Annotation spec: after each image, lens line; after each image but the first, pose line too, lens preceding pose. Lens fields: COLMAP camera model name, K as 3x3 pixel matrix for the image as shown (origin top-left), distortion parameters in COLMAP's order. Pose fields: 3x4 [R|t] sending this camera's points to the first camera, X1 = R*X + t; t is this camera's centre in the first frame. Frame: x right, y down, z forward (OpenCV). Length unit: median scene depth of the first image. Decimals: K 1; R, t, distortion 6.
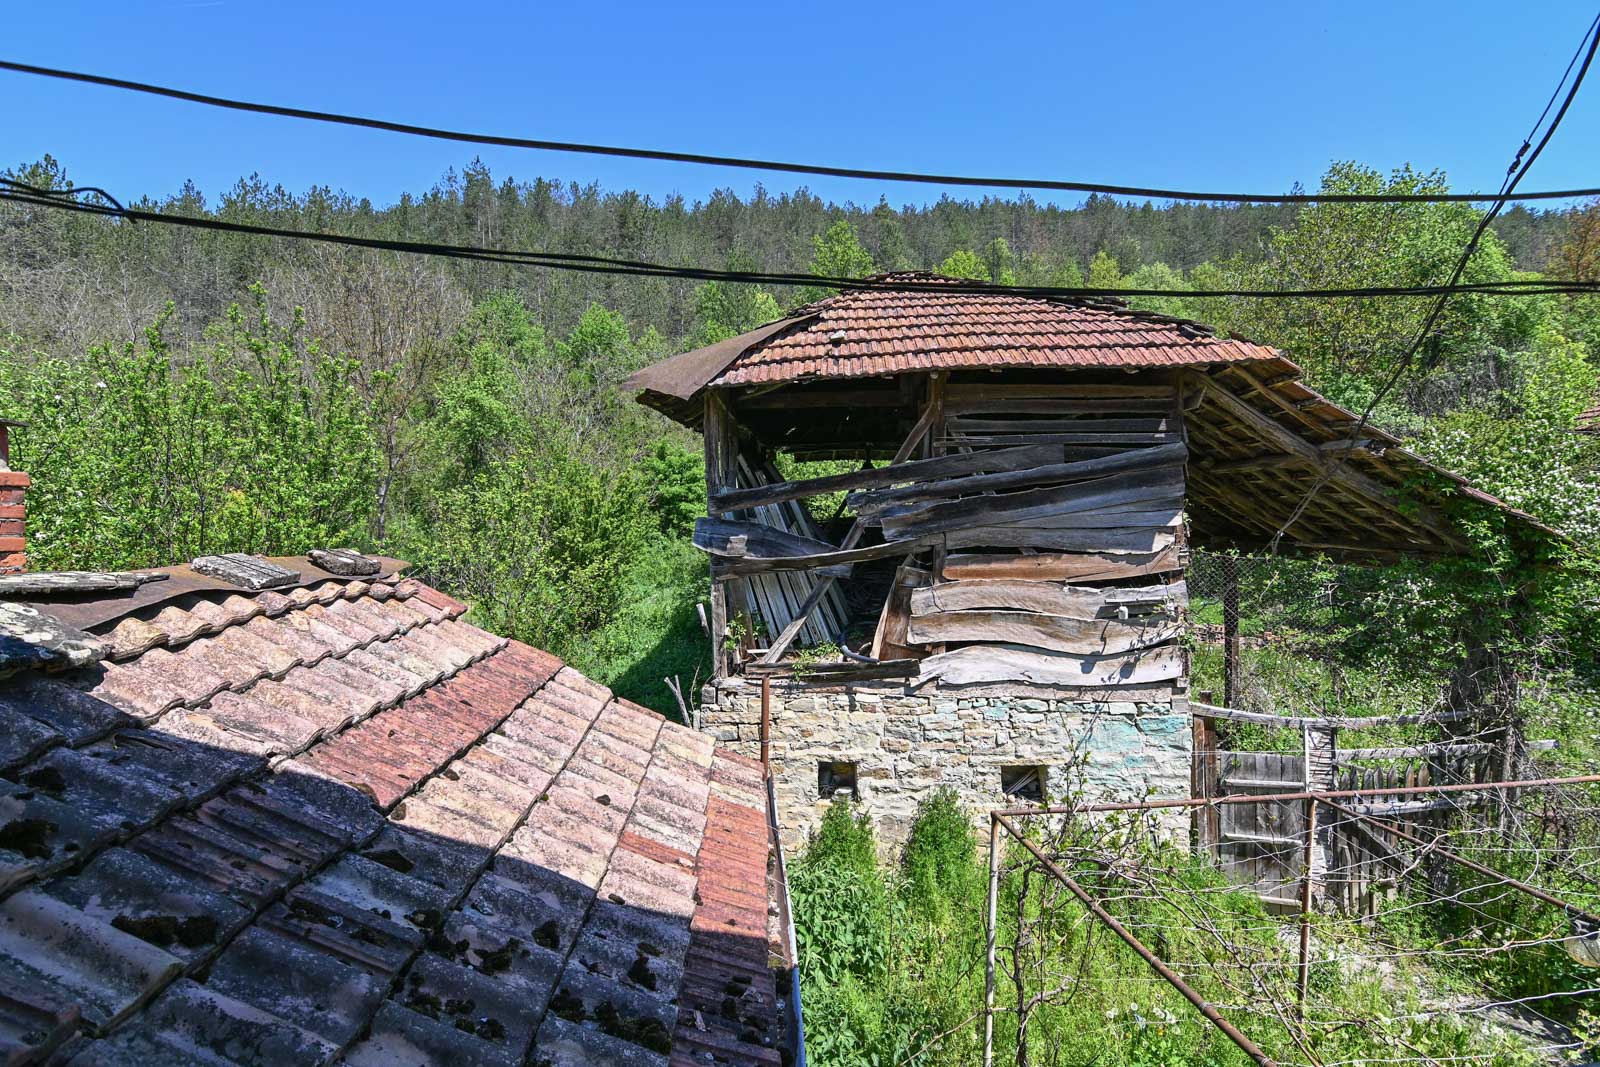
lens RADIAL K [[775.0, 0, 810.6], [0, 775.0, 540.2], [0, 0, 1]] dist [-0.016305, -0.004399]
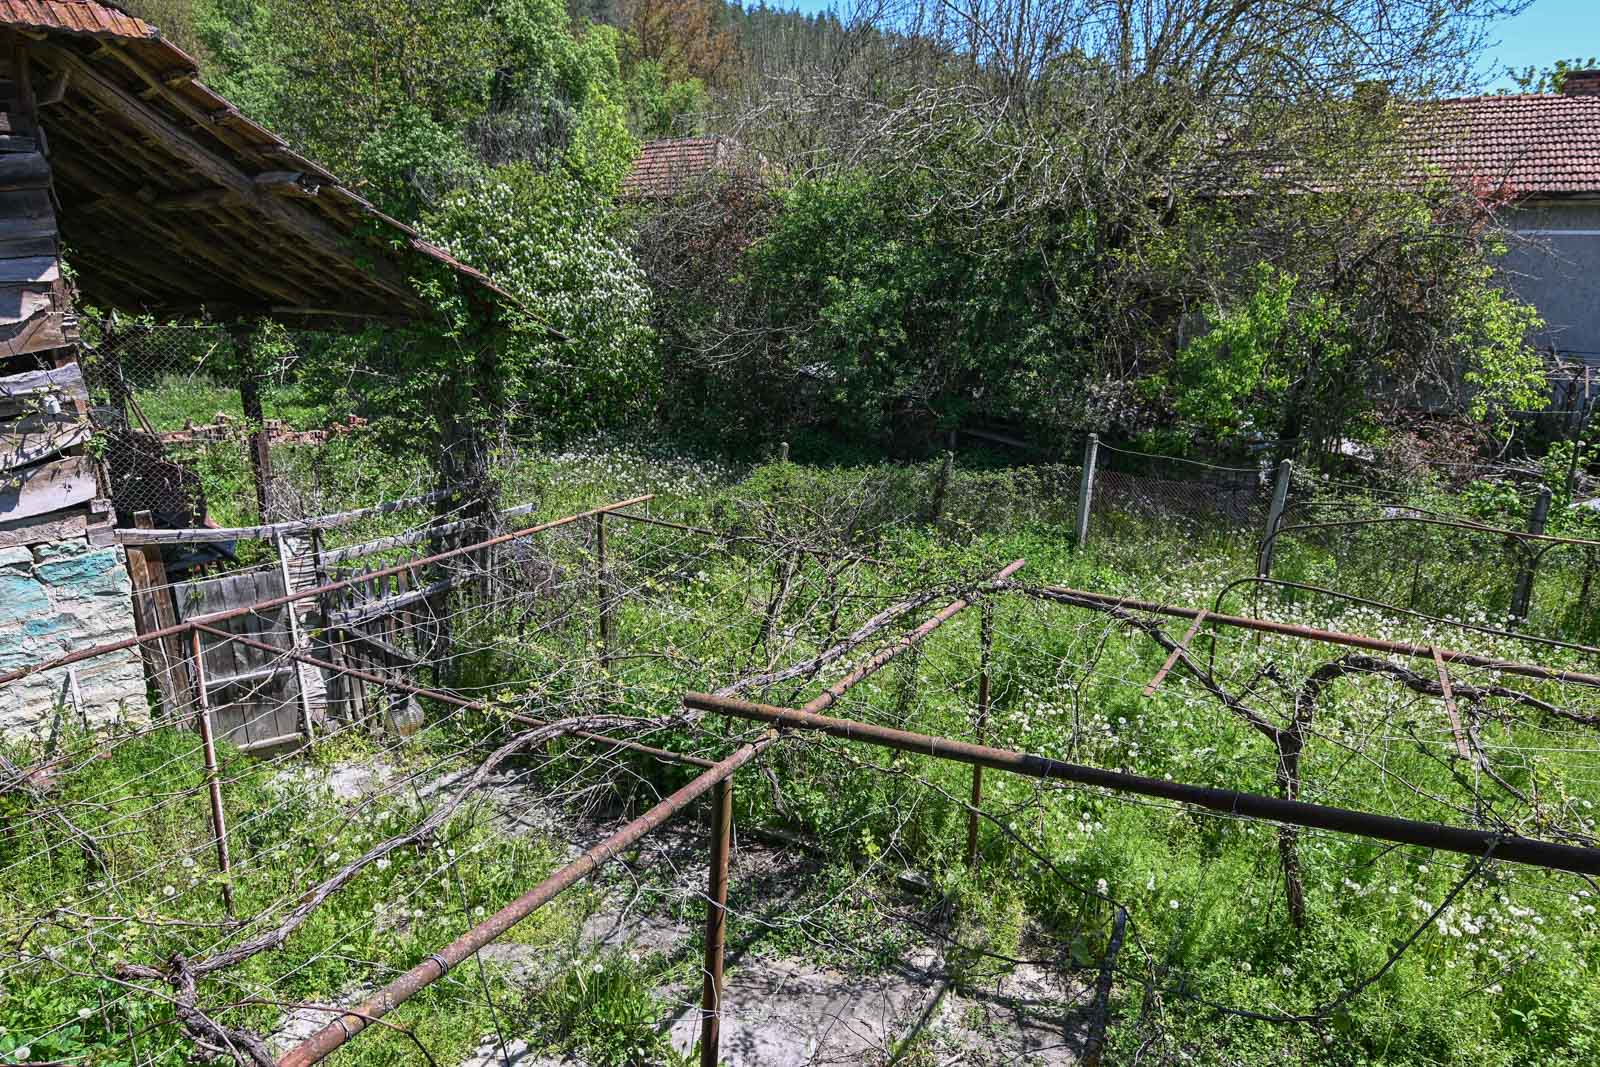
lens RADIAL K [[966.6, 0, 795.1], [0, 966.6, 535.1], [0, 0, 1]] dist [-0.018207, -0.000703]
pose [[0.593667, -0.185664, 0.783000, 0.160911], [0.002750, 0.973482, 0.228745, 0.008463], [-0.804706, -0.133645, 0.578435, -0.043578]]
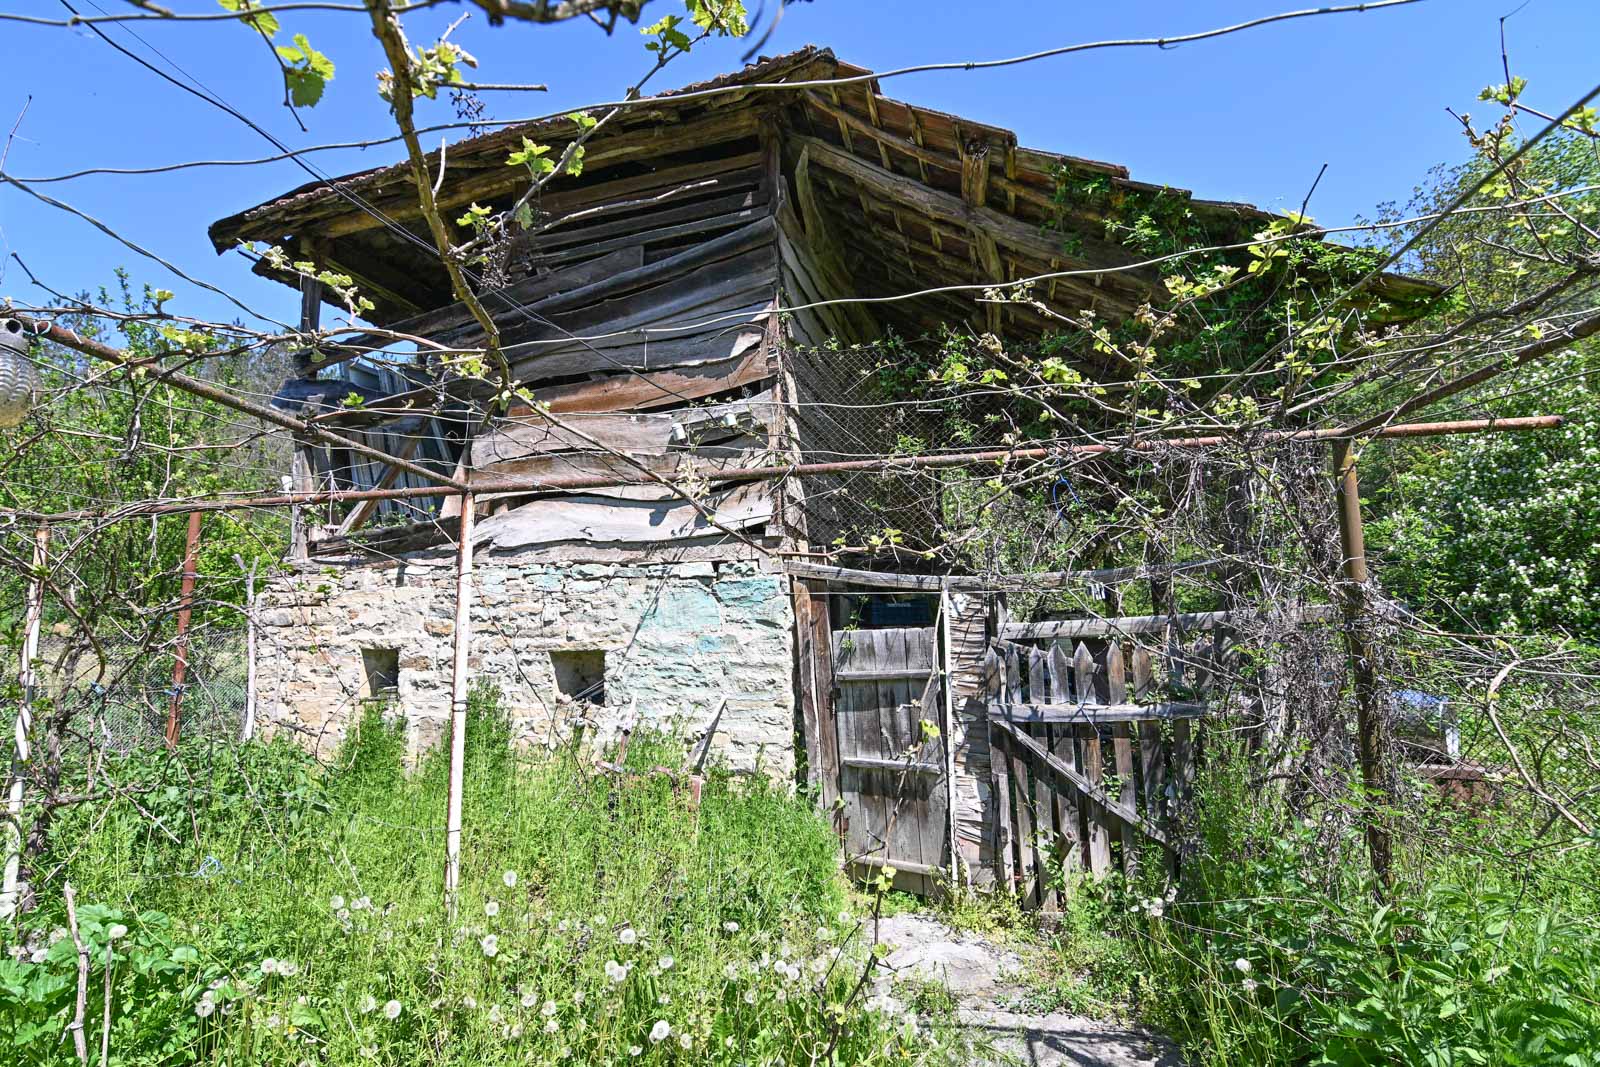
lens RADIAL K [[775.0, 0, 799.4], [0, 775.0, 525.6], [0, 0, 1]] dist [-0.016305, -0.004399]
pose [[0.967761, -0.038566, -0.248899, 0.678441], [-0.002296, 0.986816, -0.161829, 0.293639], [0.251859, 0.157183, 0.954914, 0.324529]]
